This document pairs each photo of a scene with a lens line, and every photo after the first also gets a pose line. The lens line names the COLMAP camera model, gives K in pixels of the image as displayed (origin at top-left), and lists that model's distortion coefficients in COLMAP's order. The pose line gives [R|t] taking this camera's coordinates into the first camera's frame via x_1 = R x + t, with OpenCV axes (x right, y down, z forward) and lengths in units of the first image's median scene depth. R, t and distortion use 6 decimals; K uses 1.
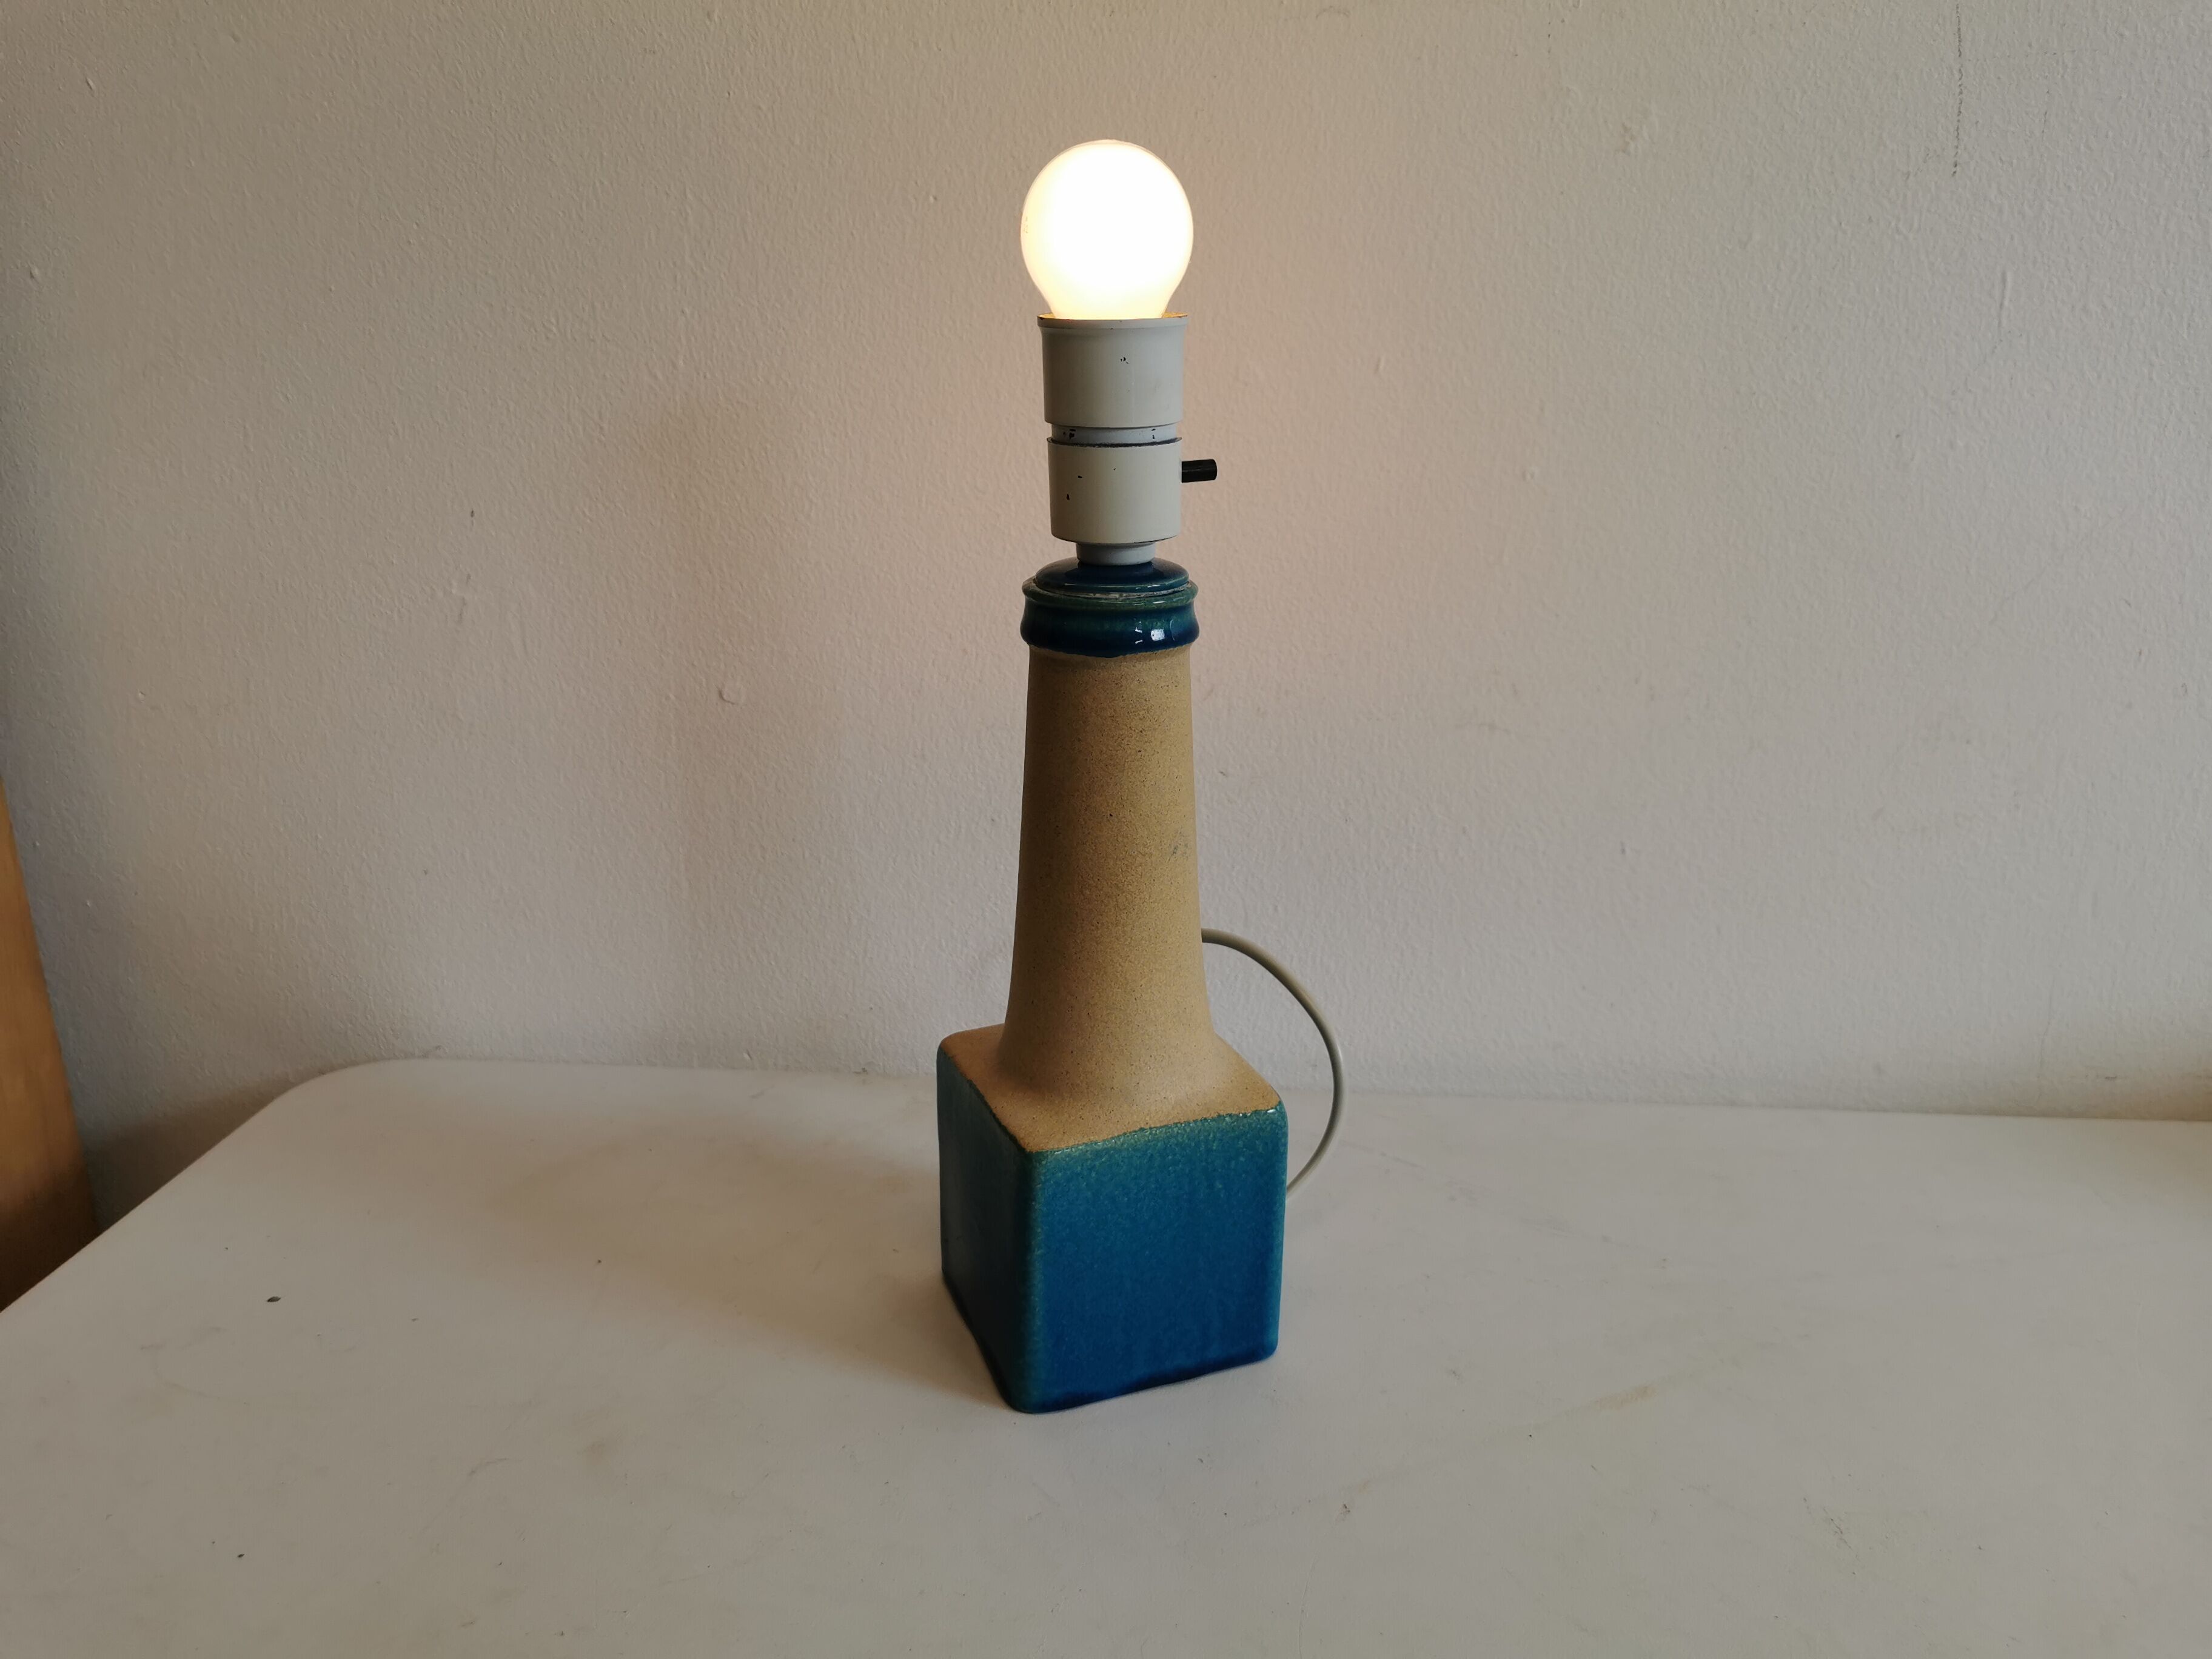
lens RADIAL K [[1770.4, 0, 1106.0], [0, 1770.4, 829.5], [0, 0, 1]] dist [0.015148, 0.003047]
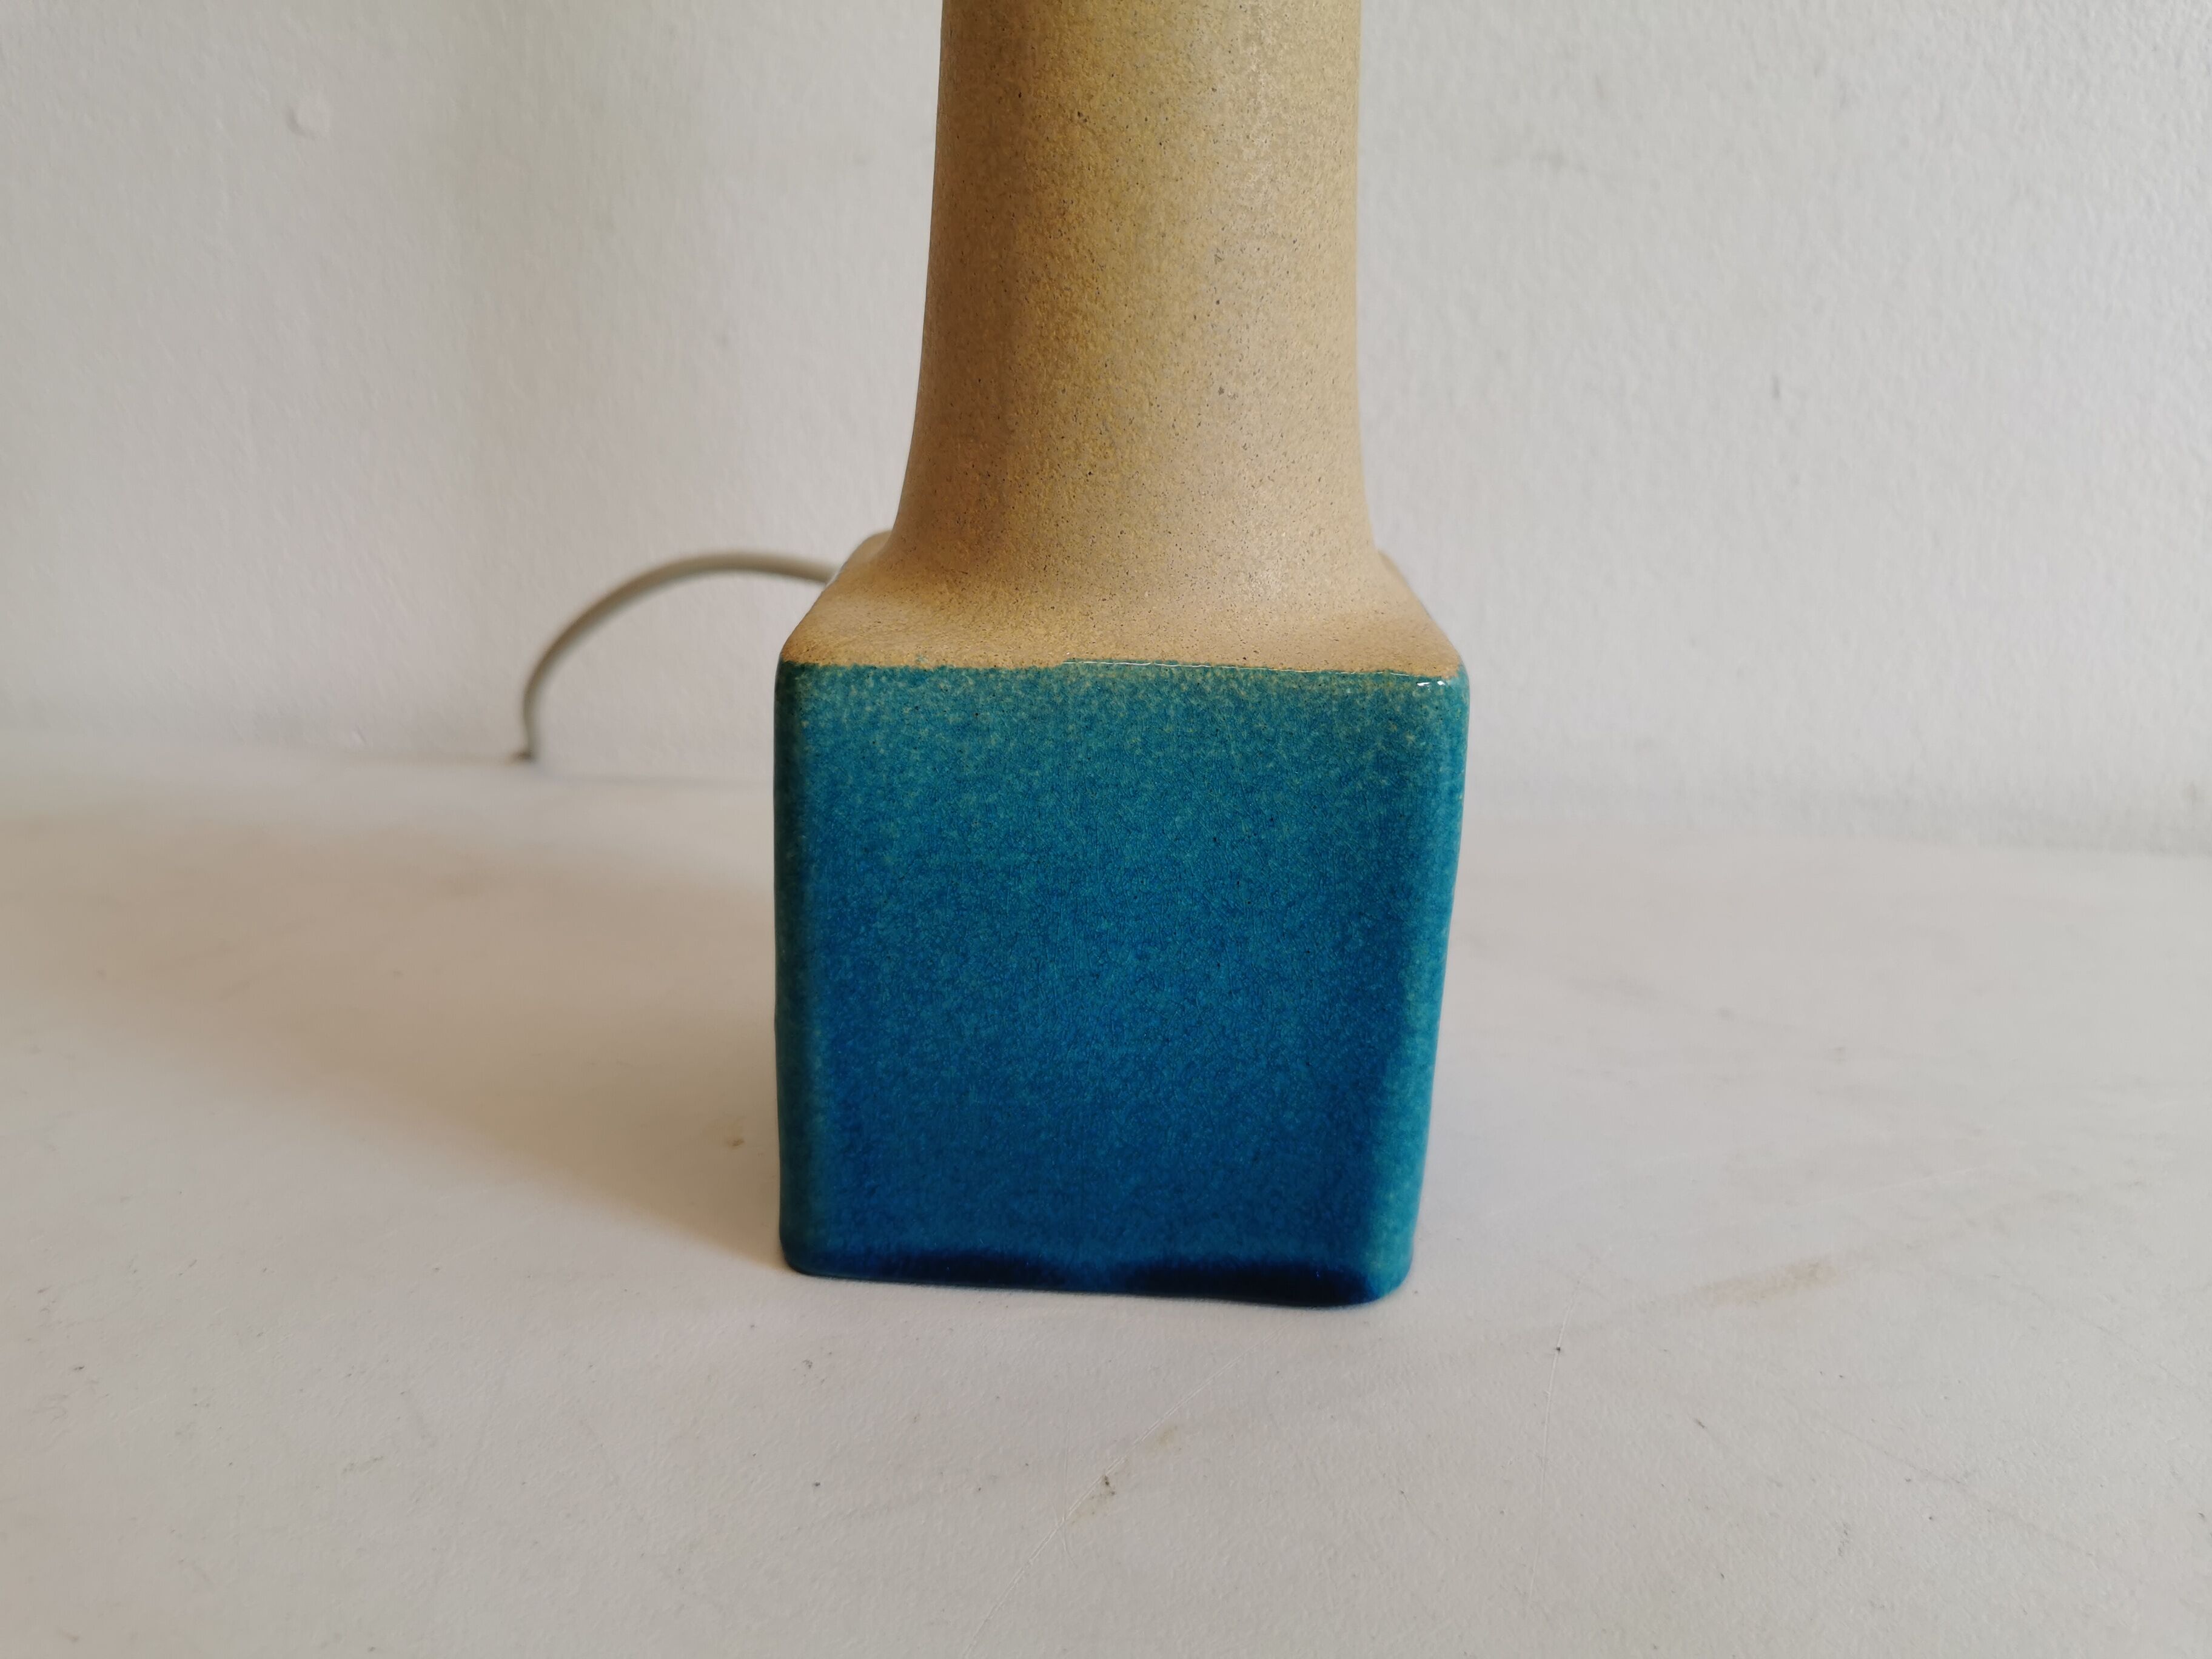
lens RADIAL K [[1797.3, 0, 1106.0], [0, 1797.3, 829.5], [0, 0, 1]] dist [0.023205, -0.070704]
pose [[0.998500, 0.041467, -0.035746, 0.106579], [-0.040979, 0.999058, 0.014259, 0.164899], [0.036304, -0.012773, 0.999259, 0.428147]]
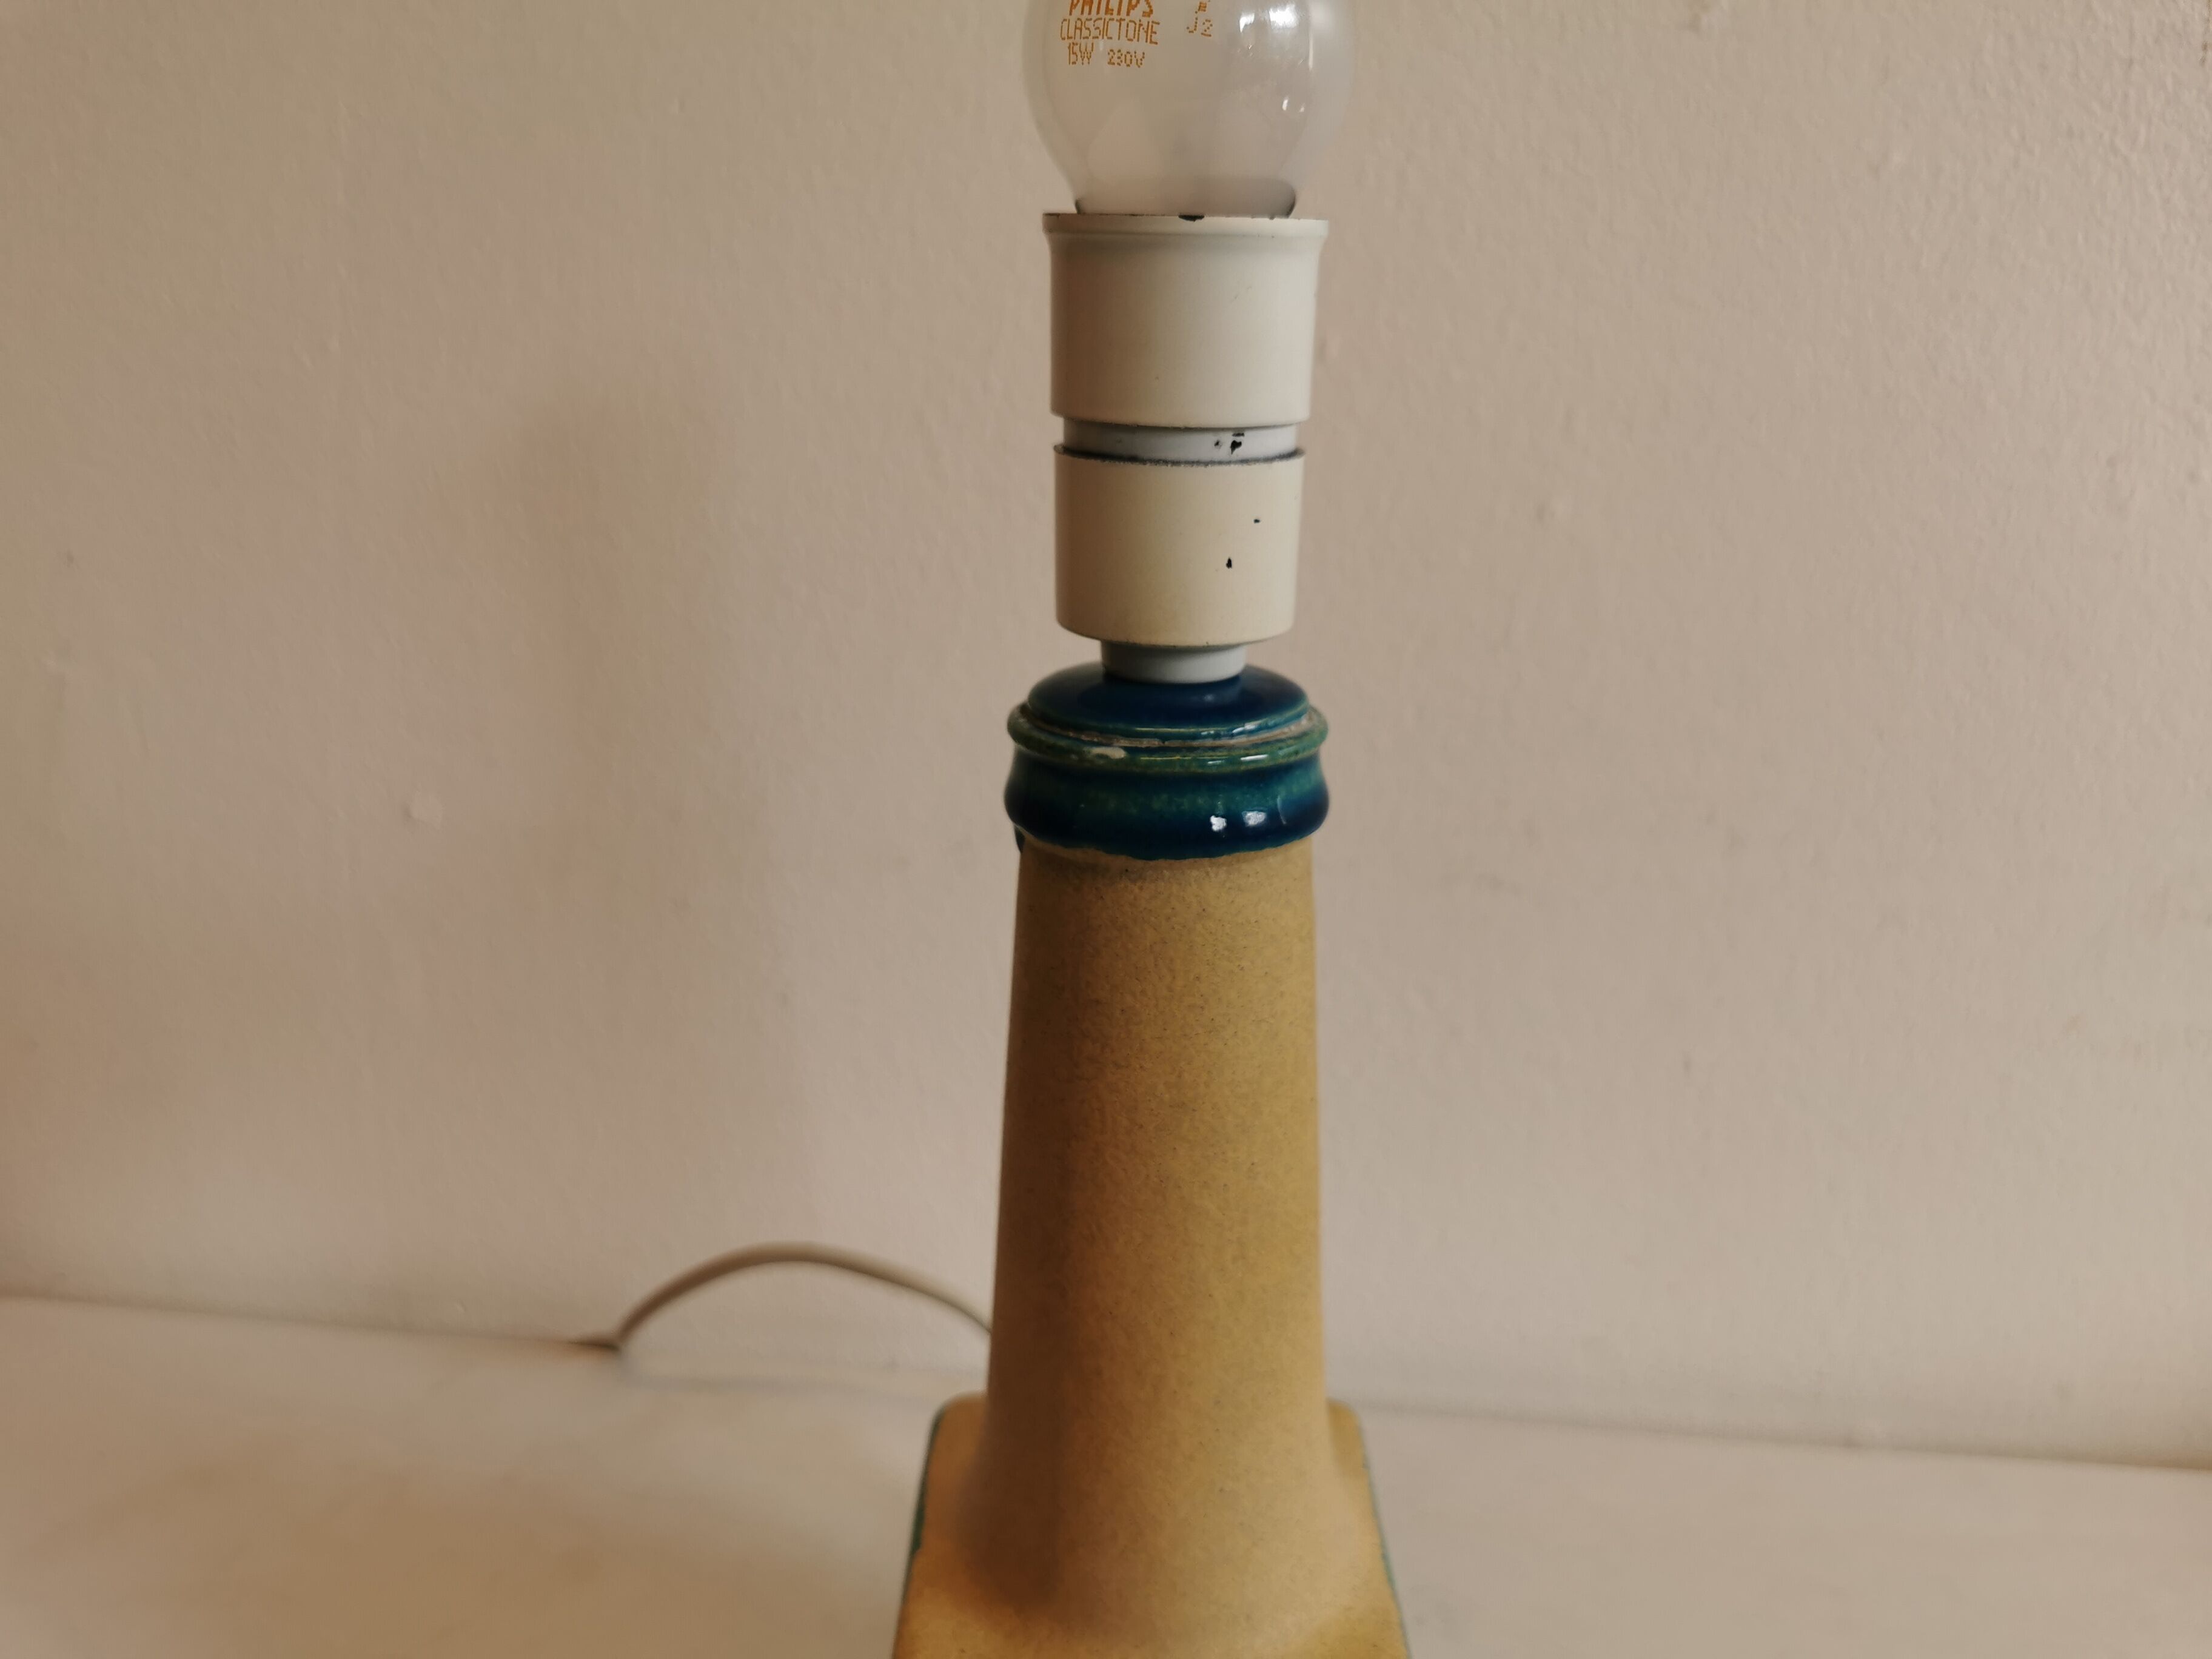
lens RADIAL K [[1799.4, 0, 1114.4], [0, 1799.4, 827.2], [0, 0, 1]] dist [-0.003242, 0.000778]
pose [[0.999395, 0.014514, -0.031605, 0.097975], [-0.015477, 0.999416, -0.030452, -0.059021], [0.031144, 0.030923, 0.999036, 0.321064]]
